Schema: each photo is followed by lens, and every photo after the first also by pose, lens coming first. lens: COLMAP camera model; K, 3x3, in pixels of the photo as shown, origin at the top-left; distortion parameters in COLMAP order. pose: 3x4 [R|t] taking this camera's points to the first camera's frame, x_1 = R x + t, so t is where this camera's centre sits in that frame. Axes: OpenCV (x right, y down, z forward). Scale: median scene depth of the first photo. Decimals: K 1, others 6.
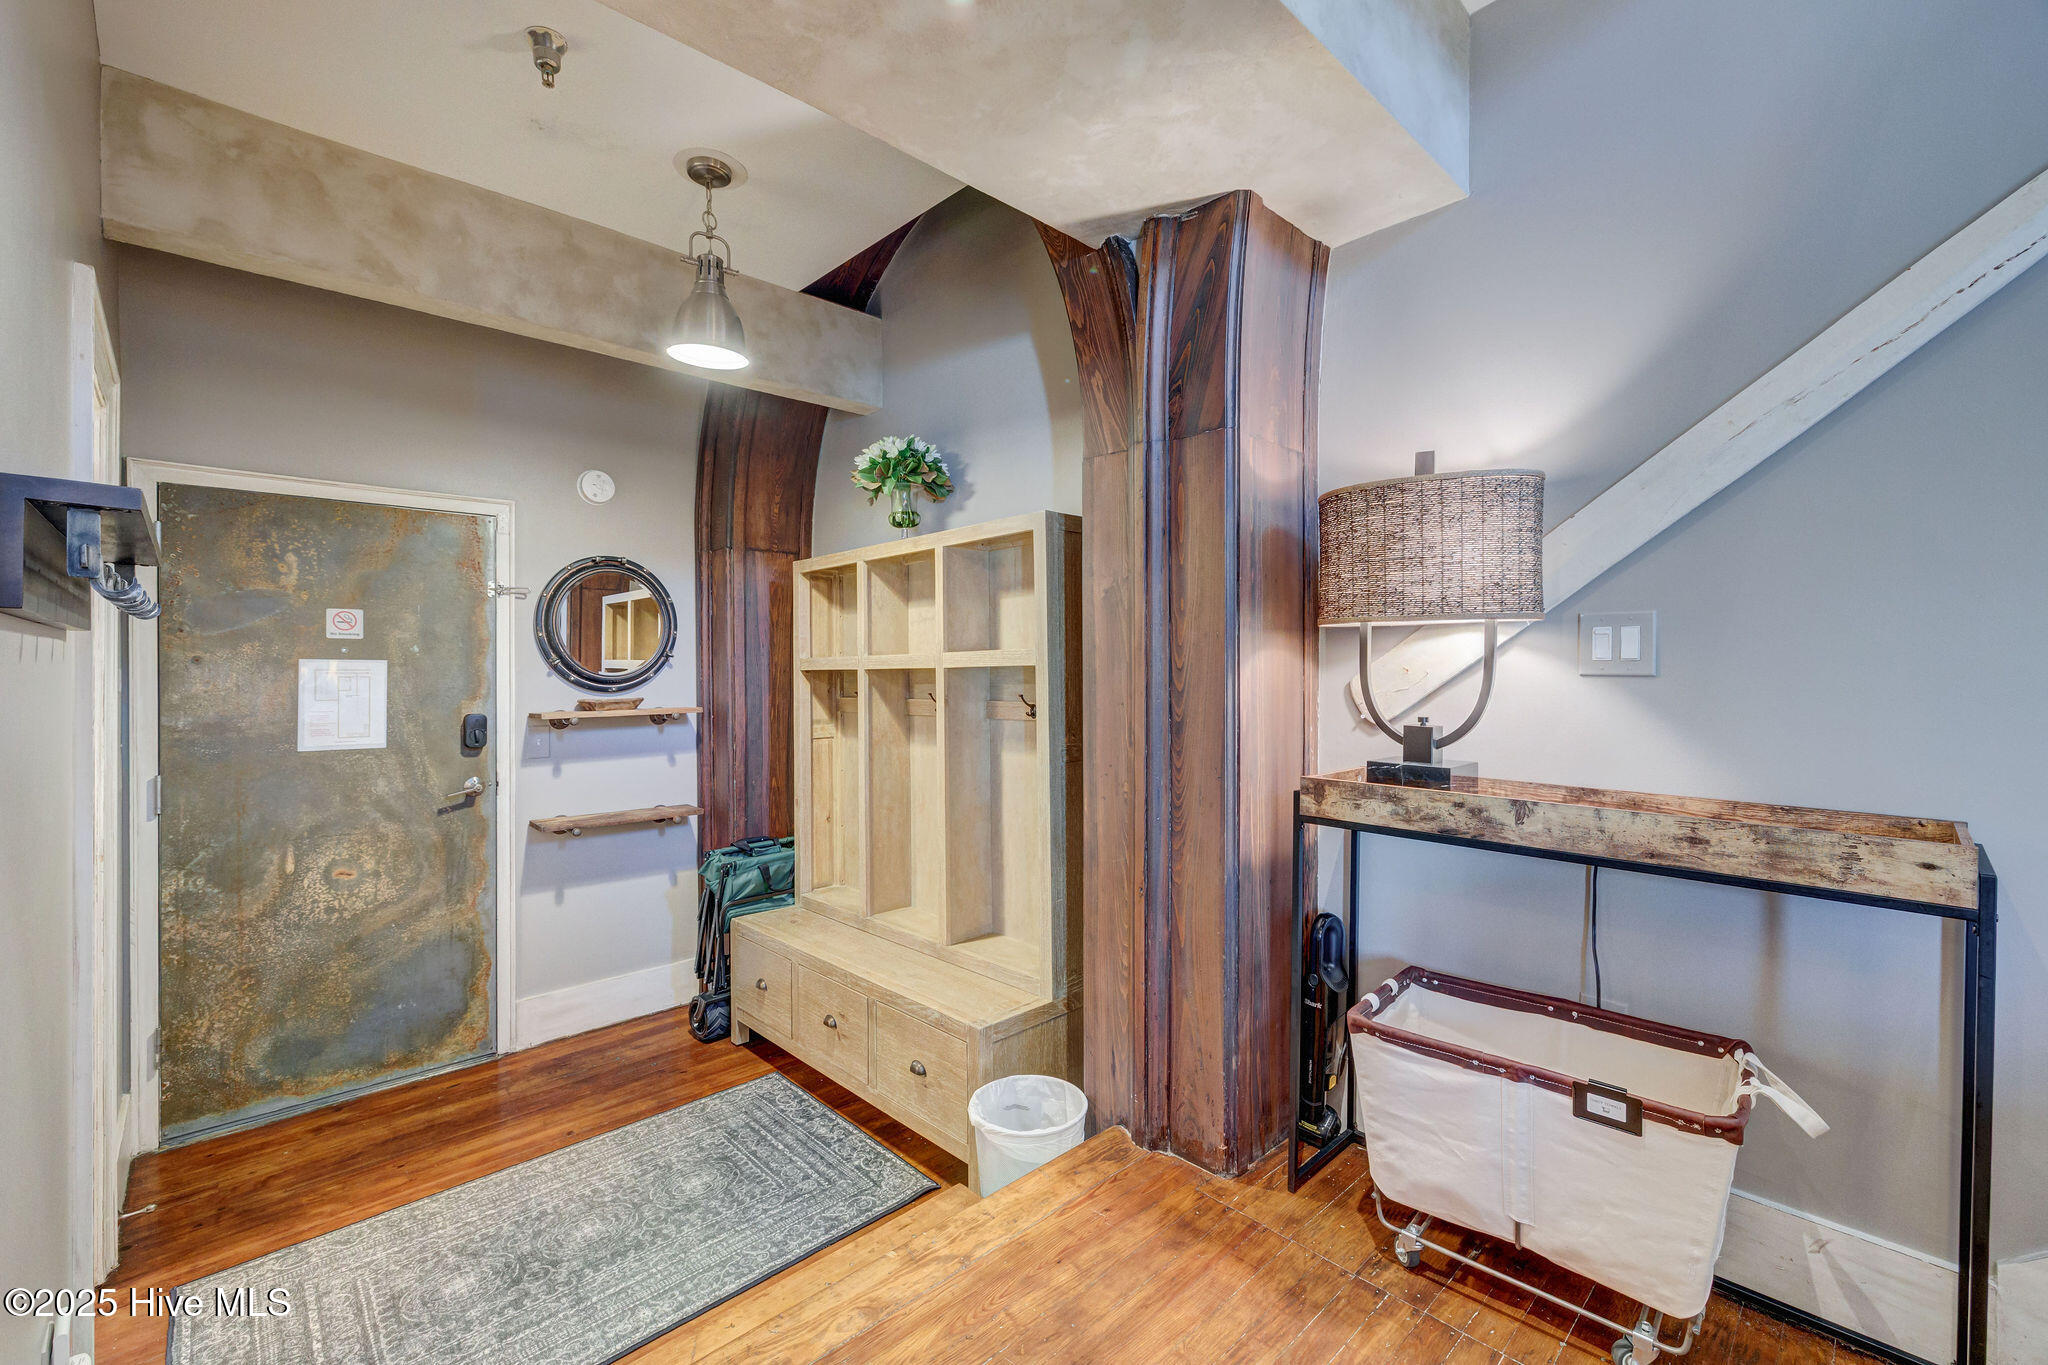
lens RADIAL K [[866.8, 0, 1023.1], [0, 866.8, 670.0], [0, 0, 1]] dist [-0.001223, 0.000350]
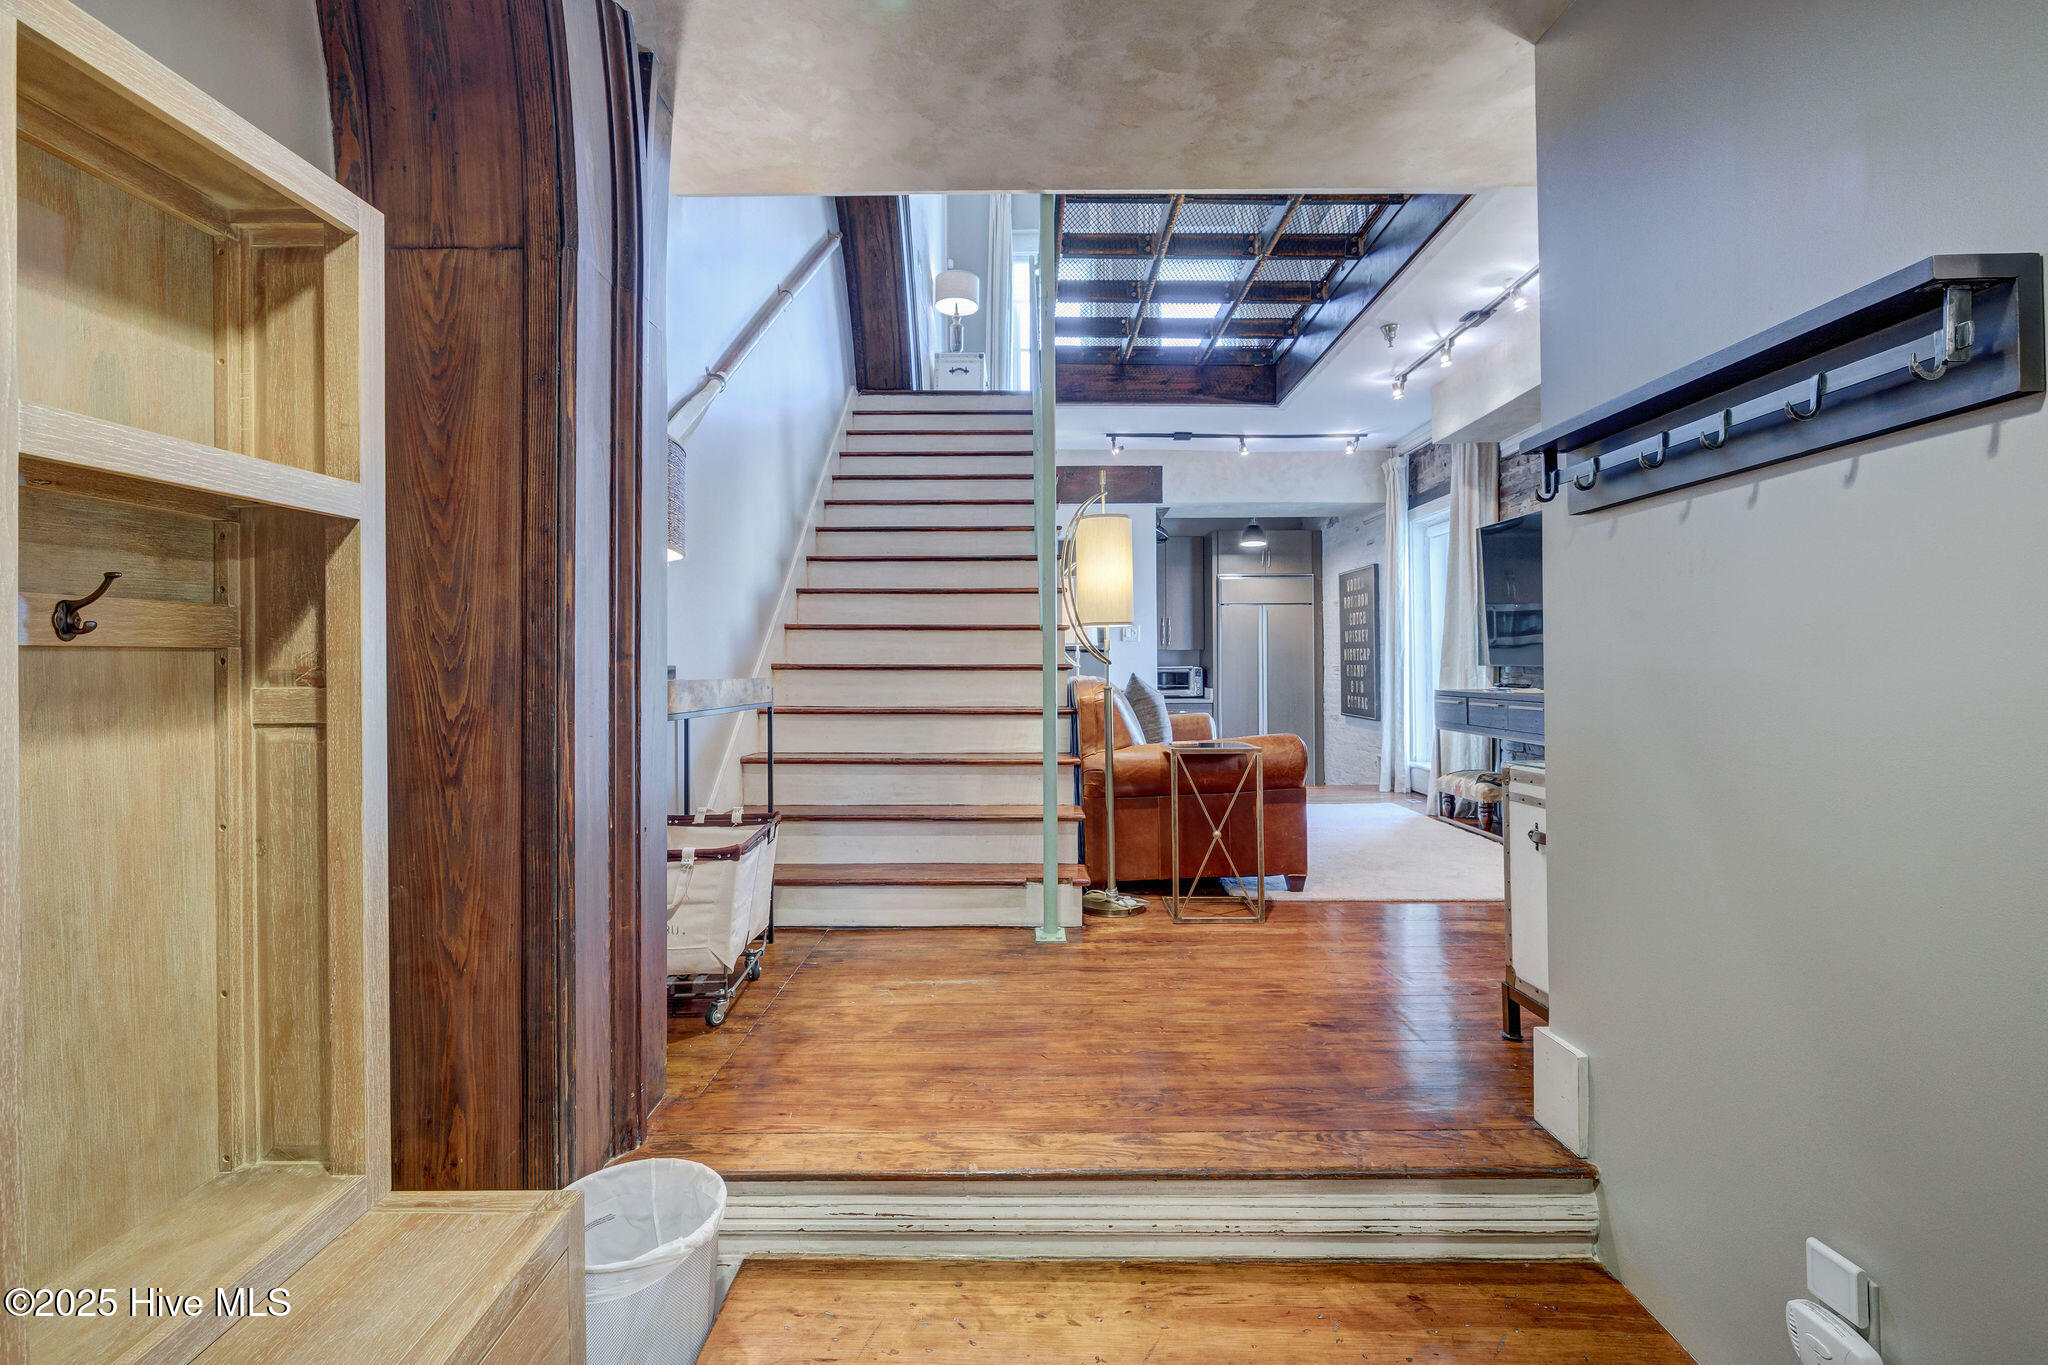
lens RADIAL K [[900.9, 0, 1033.5], [0, 900.9, 654.7], [0, 0, 1]] dist [-0.017047, -0.000013]
pose [[-0.727455, 0.019323, 0.685883, -0.453439], [0.012942, 0.999812, -0.014441, 0.067273], [-0.686033, -0.001628, -0.727568, 0.857647]]
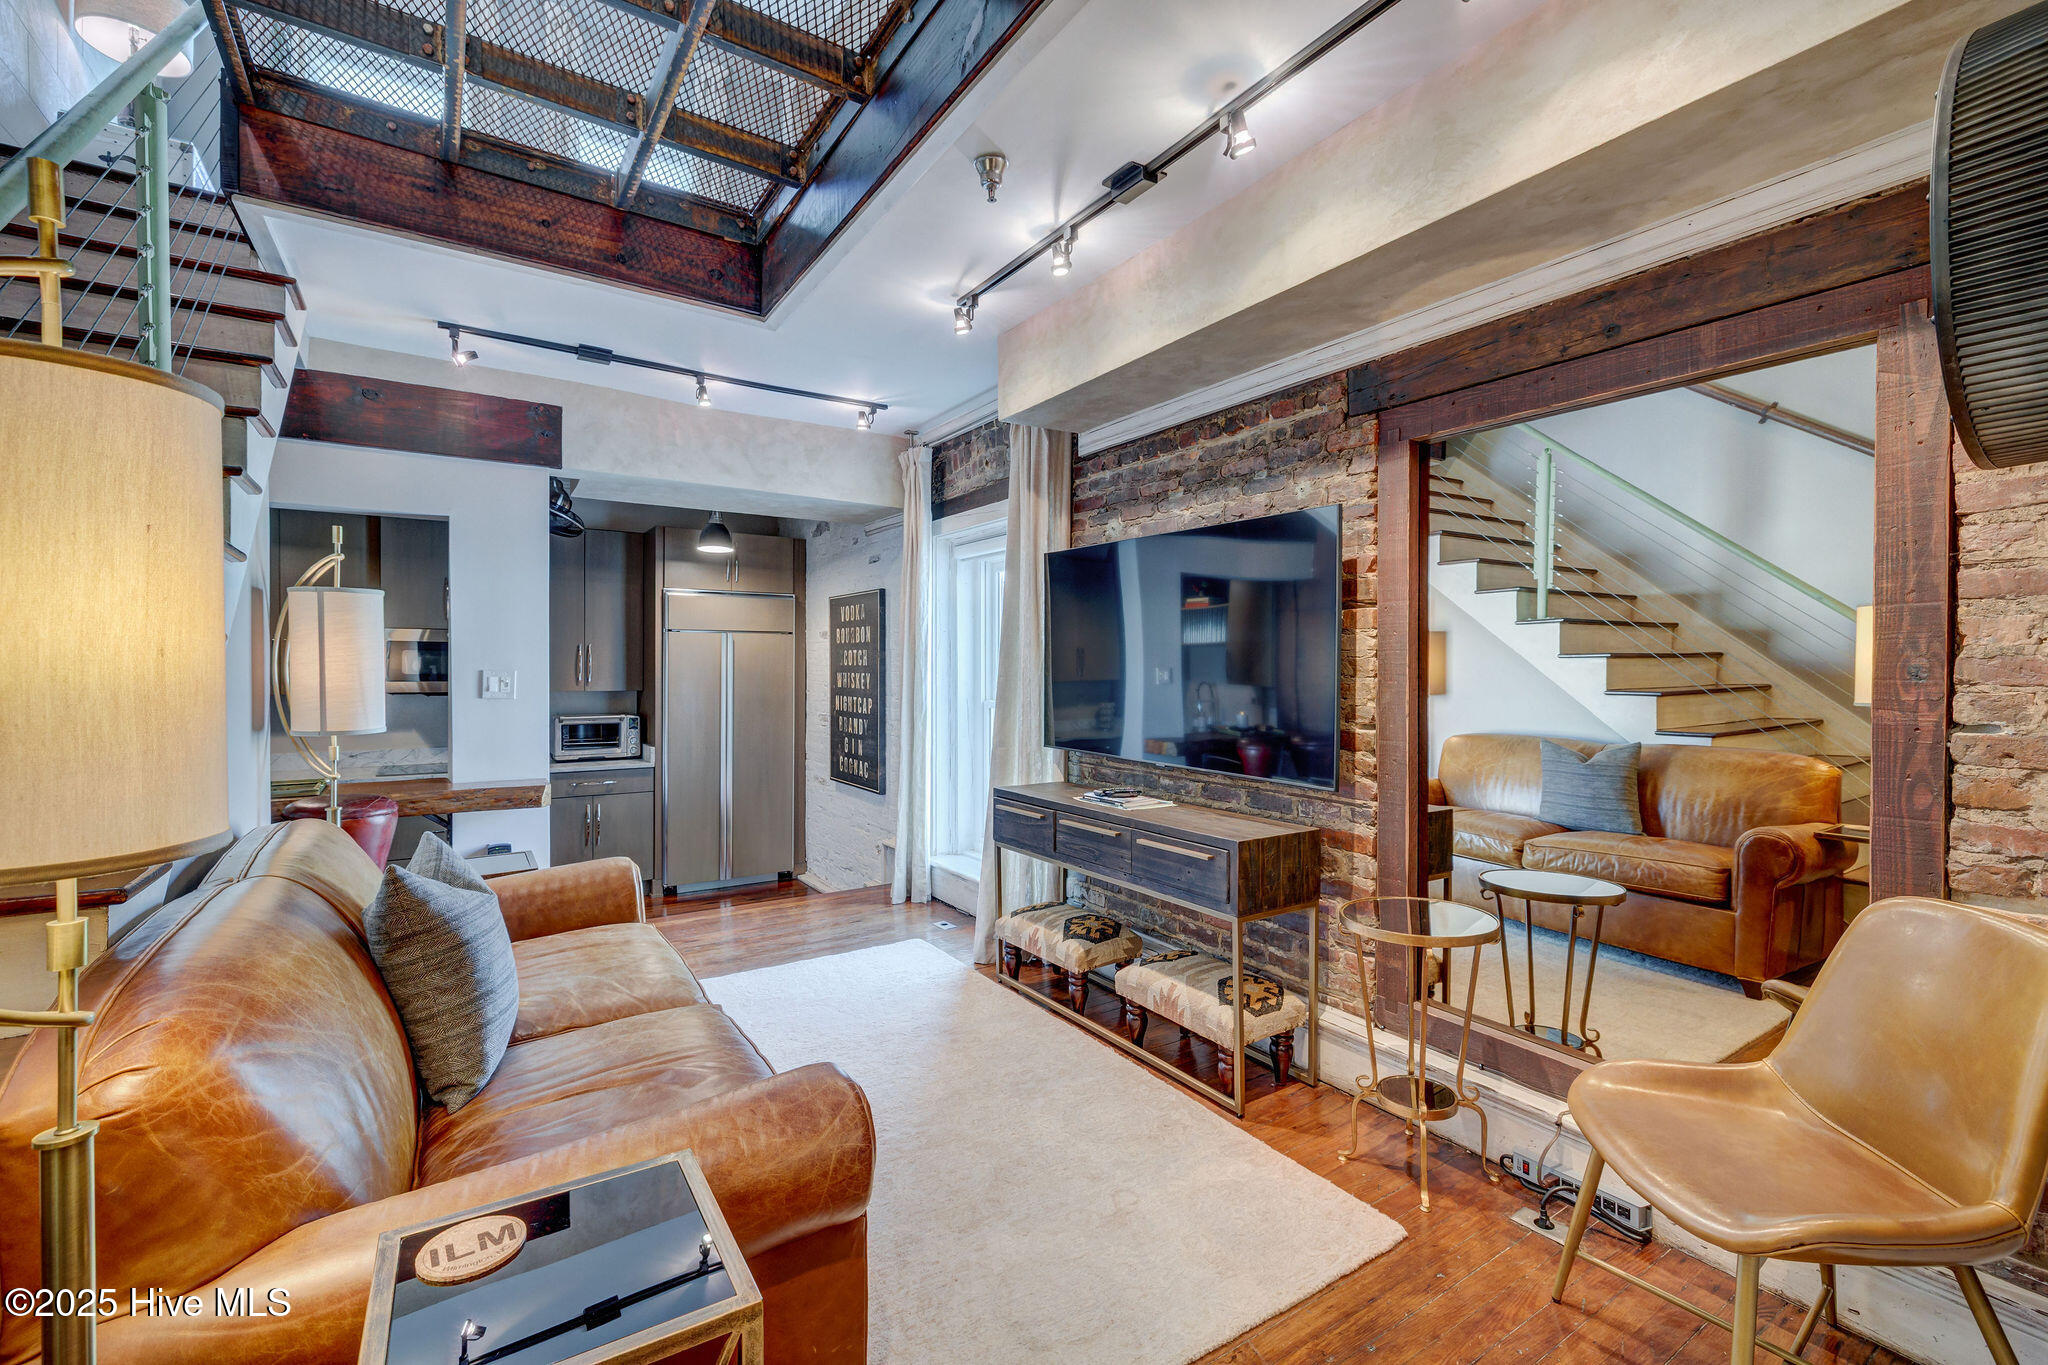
lens RADIAL K [[866.8, 0, 1023.1], [0, 866.8, 670.0], [0, 0, 1]] dist [-0.001223, 0.000350]
pose [[-0.985383, 0.005684, 0.170256, -0.072676], [0.006173, 0.999978, 0.002345, -0.031950], [-0.170239, 0.003362, -0.985397, 0.196864]]
